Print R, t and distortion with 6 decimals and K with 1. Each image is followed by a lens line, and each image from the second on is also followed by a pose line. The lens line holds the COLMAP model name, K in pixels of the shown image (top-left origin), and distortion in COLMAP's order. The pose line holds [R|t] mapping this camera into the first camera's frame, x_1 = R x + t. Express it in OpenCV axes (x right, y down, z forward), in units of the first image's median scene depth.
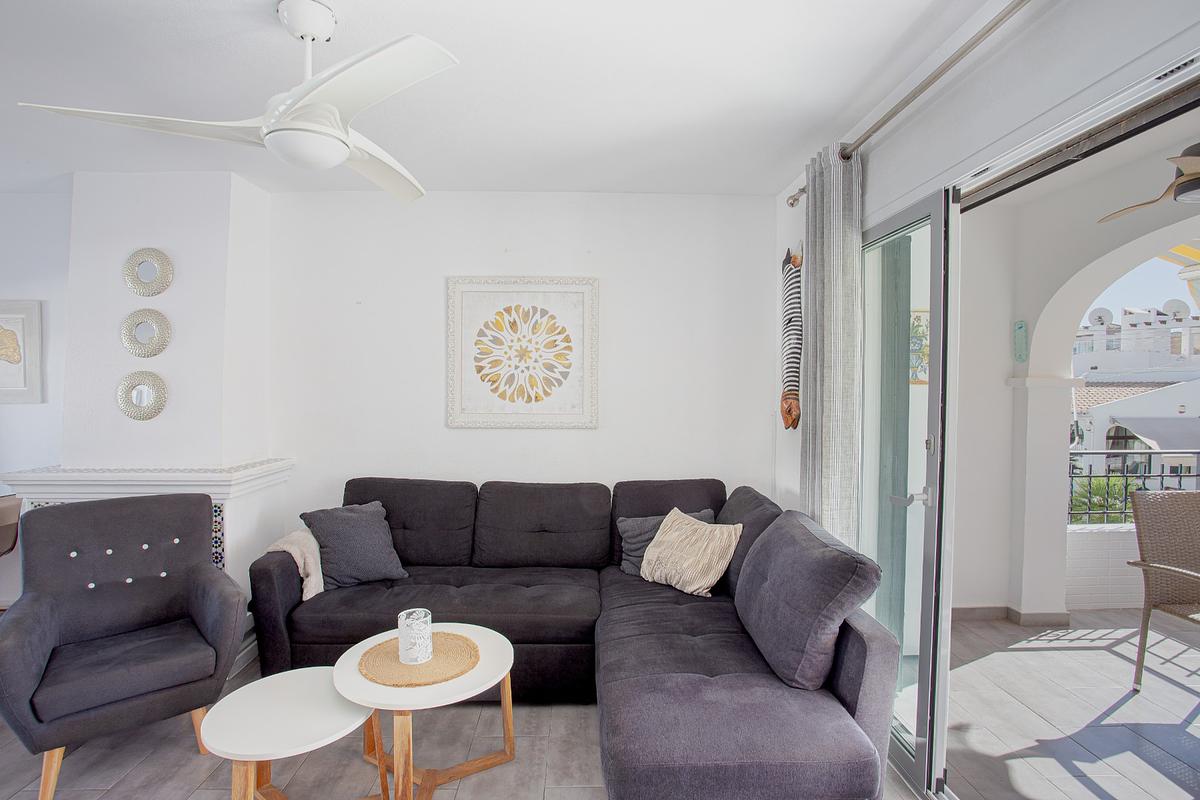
lens RADIAL K [[615.4, 0, 602.9], [0, 615.4, 403.0], [0, 0, 1]] dist [-0.023177, 0.002046]
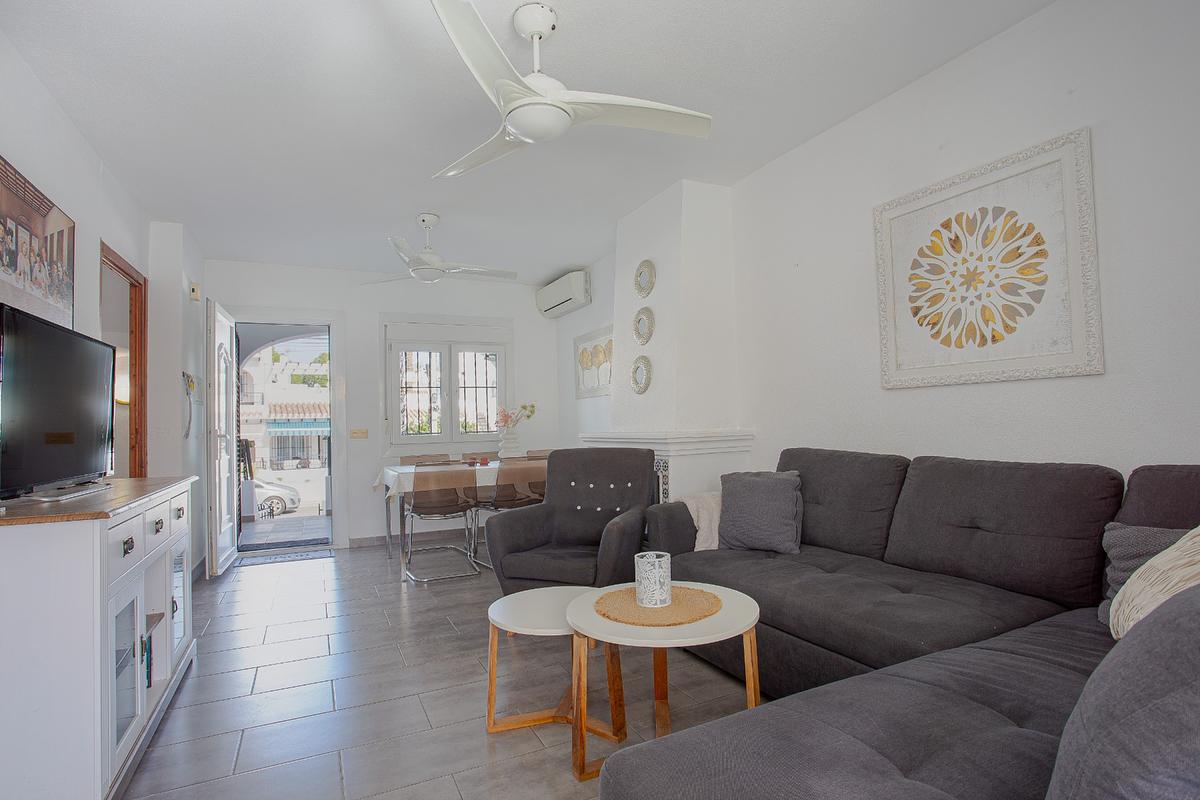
lens RADIAL K [[615.4, 0, 604.7], [0, 615.4, 396.5], [0, 0, 1]] dist [-0.023177, 0.002046]
pose [[0.415313, -0.062185, -0.907551, 0.323593], [0.004967, 0.997801, -0.066096, 0.099833], [0.909665, 0.022943, 0.414709, 0.329400]]
